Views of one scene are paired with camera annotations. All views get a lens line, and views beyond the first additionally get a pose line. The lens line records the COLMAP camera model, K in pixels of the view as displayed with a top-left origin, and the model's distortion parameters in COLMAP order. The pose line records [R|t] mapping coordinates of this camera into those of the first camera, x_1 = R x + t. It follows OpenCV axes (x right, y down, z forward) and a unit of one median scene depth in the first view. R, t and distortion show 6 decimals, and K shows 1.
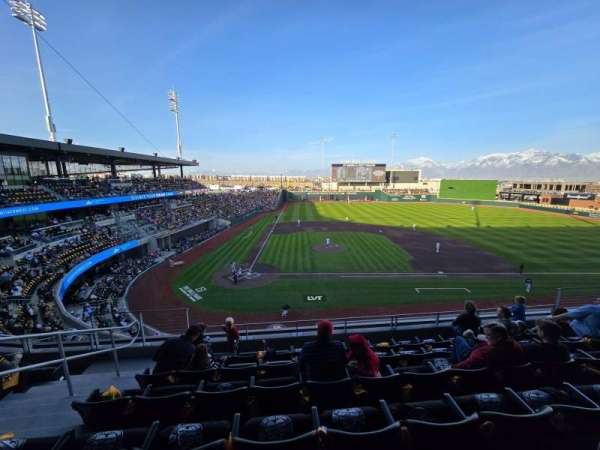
lens RADIAL K [[241.6, 0, 300.0], [0, 241.6, 225.0], [0, 0, 1]] dist [-0.000924, -0.000093]
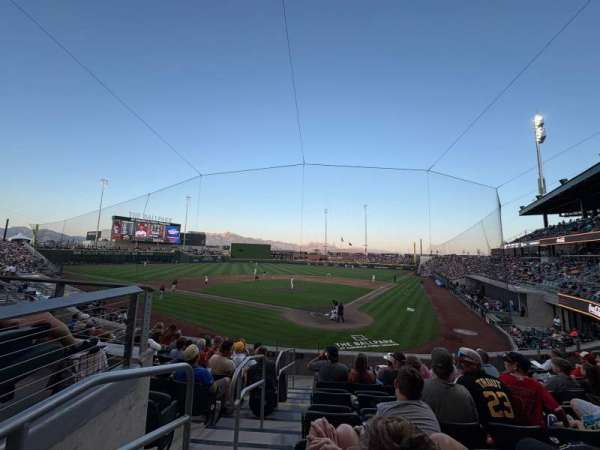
lens RADIAL K [[241.6, 0, 300.0], [0, 241.6, 225.0], [0, 0, 1]] dist [-0.000924, -0.000093]
pose [[0.491974, 0.121683, 0.862064, -0.236328], [0.135911, 0.967310, -0.214102, 0.017910], [-0.859936, 0.222496, 0.459353, 0.162183]]
